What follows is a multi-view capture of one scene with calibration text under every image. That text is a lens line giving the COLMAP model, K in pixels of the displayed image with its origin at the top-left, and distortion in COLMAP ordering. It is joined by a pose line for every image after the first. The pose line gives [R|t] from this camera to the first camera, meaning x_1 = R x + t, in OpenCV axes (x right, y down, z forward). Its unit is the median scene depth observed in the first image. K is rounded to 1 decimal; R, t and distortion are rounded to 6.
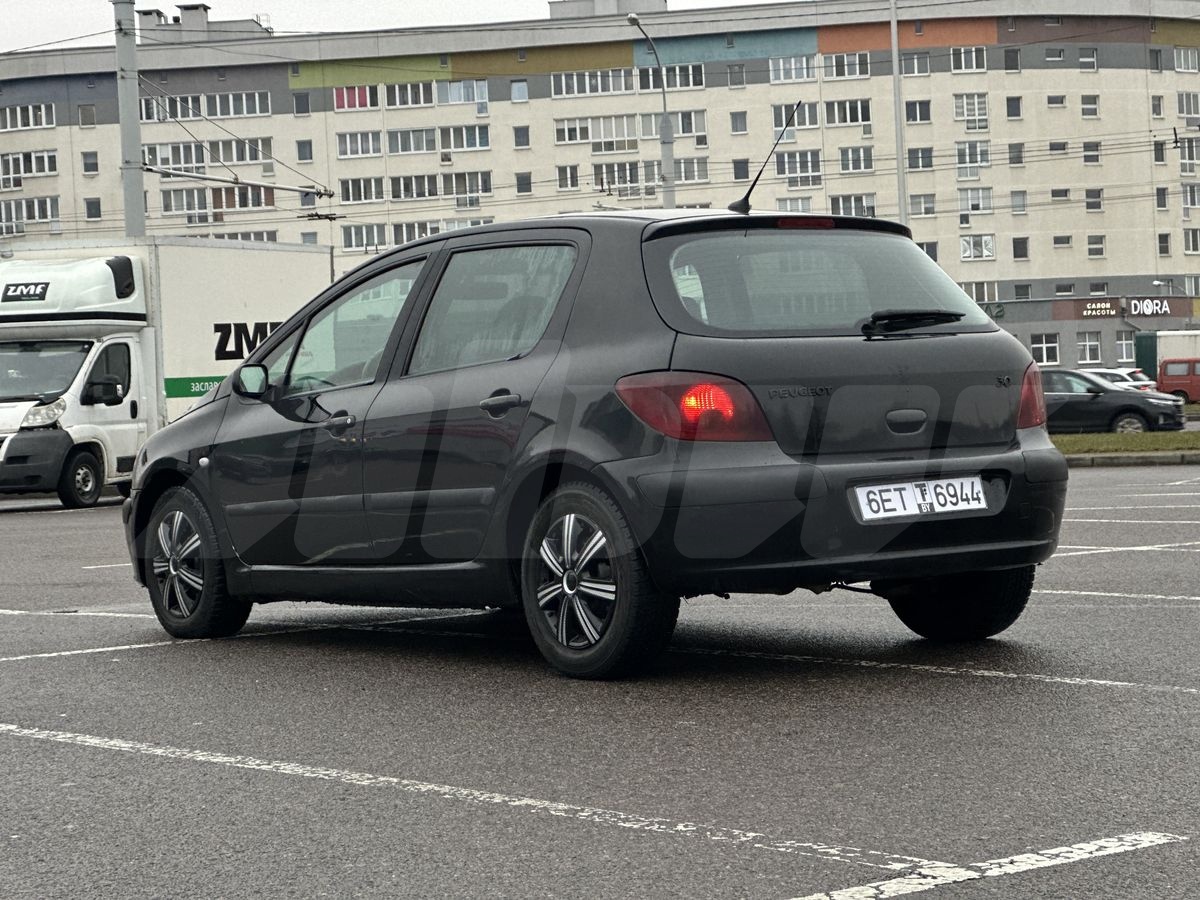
lens RADIAL K [[2794.8, 0, 600.0], [0, 2794.8, 450.0], [0, 0, 1]] dist [-0.497618, 13.887041]
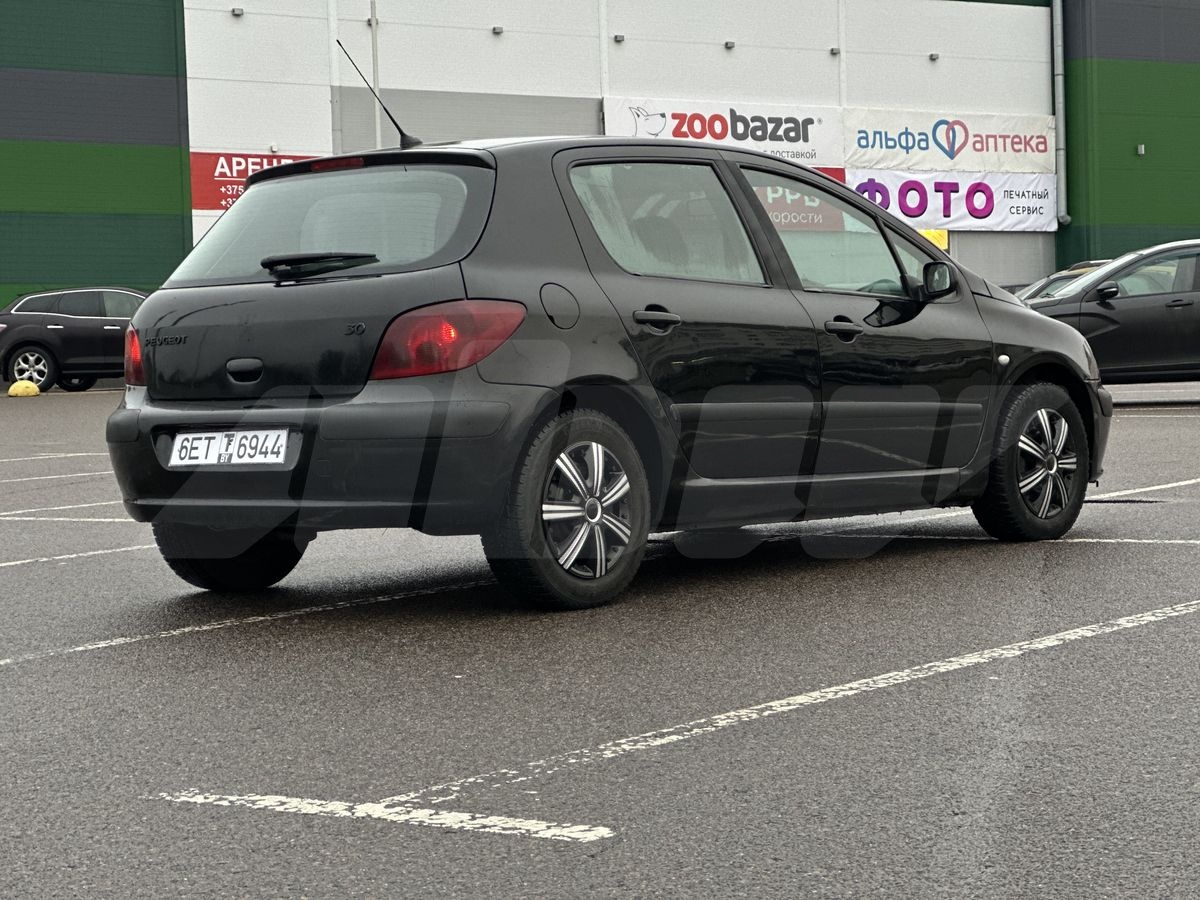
lens RADIAL K [[2794.8, 0, 600.0], [0, 2794.8, 450.0], [0, 0, 1]] dist [-0.497618, 13.887041]
pose [[0.230187, 0.072292, -0.970458, 1.113137], [0.018235, 0.996741, 0.078575, -0.058120], [0.972976, -0.035783, 0.228118, 0.895574]]
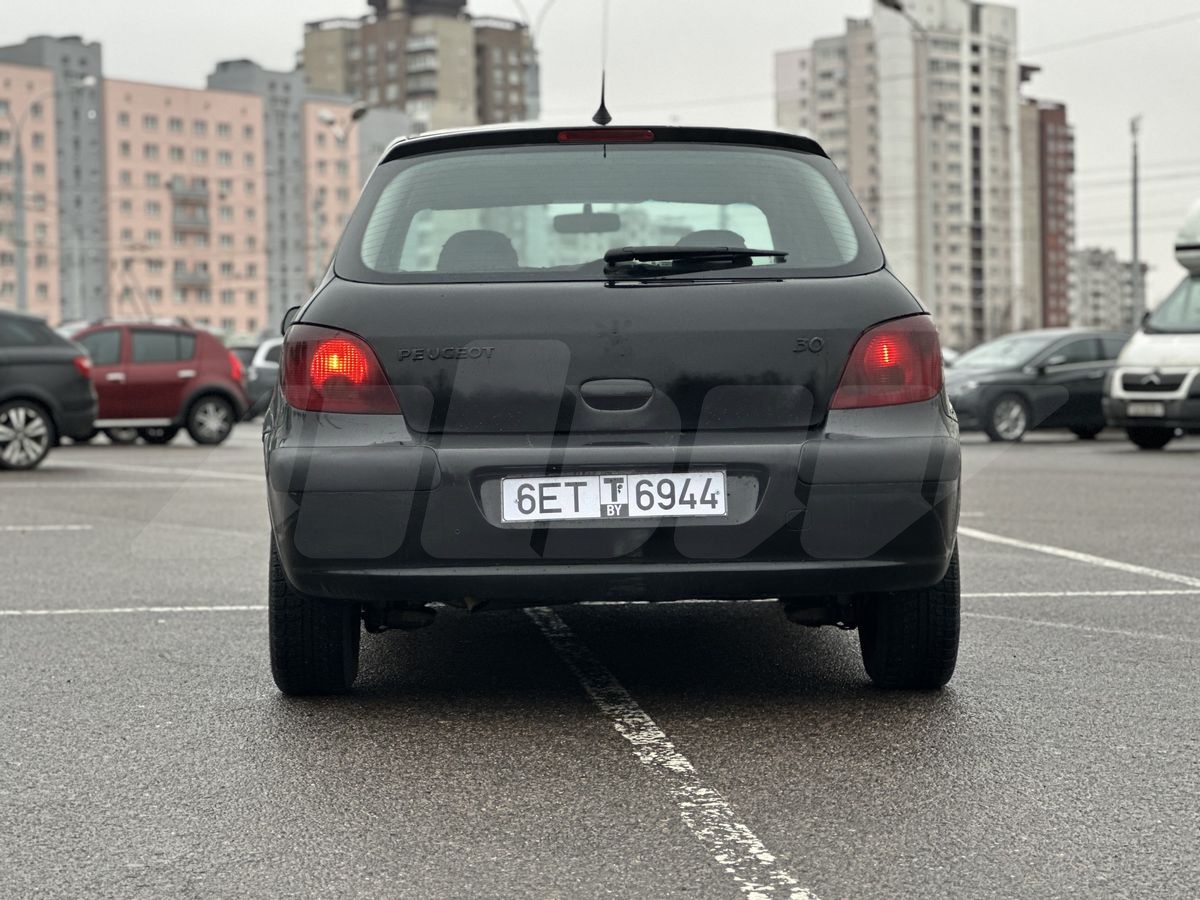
lens RADIAL K [[2794.8, 0, 600.0], [0, 2794.8, 450.0], [0, 0, 1]] dist [-0.497618, 13.887041]
pose [[0.823069, 0.044060, -0.566230, 0.537913], [-0.027570, 0.998911, 0.037652, -0.023794], [0.567272, -0.015379, 0.823387, 0.371244]]
